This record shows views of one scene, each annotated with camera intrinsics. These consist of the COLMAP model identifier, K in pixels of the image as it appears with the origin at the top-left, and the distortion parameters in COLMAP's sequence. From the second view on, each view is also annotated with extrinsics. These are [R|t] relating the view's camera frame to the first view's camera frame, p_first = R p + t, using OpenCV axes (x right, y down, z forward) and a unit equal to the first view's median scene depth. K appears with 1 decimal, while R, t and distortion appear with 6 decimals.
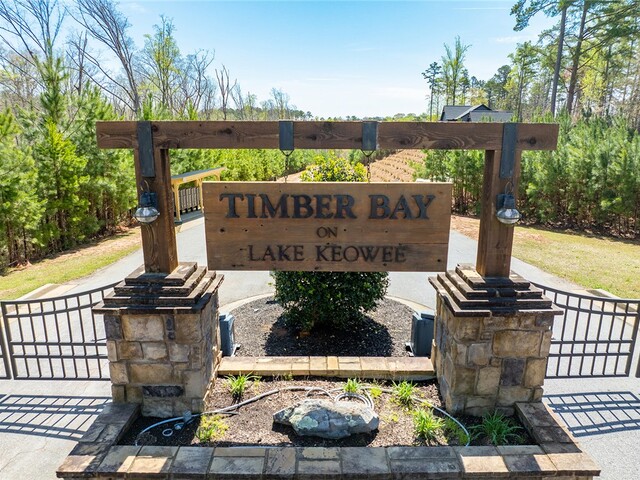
lens RADIAL K [[433.6, 0, 318.0], [0, 433.6, 238.2], [0, 0, 1]] dist [-0.050078, 0.002159]
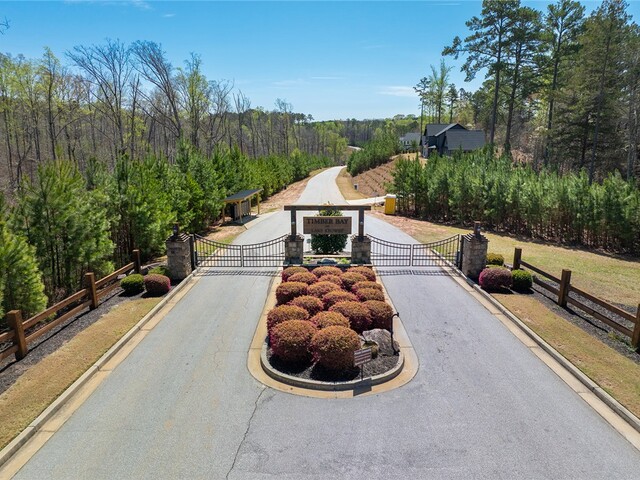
lens RADIAL K [[433.6, 0, 320.3], [0, 433.6, 240.2], [0, 0, 1]] dist [-0.050078, 0.002159]
pose [[0.999992, -0.002892, 0.002880, -0.075605], [0.002877, 0.999982, 0.005250, 0.120028], [-0.002895, -0.005242, 0.999982, -4.035750]]
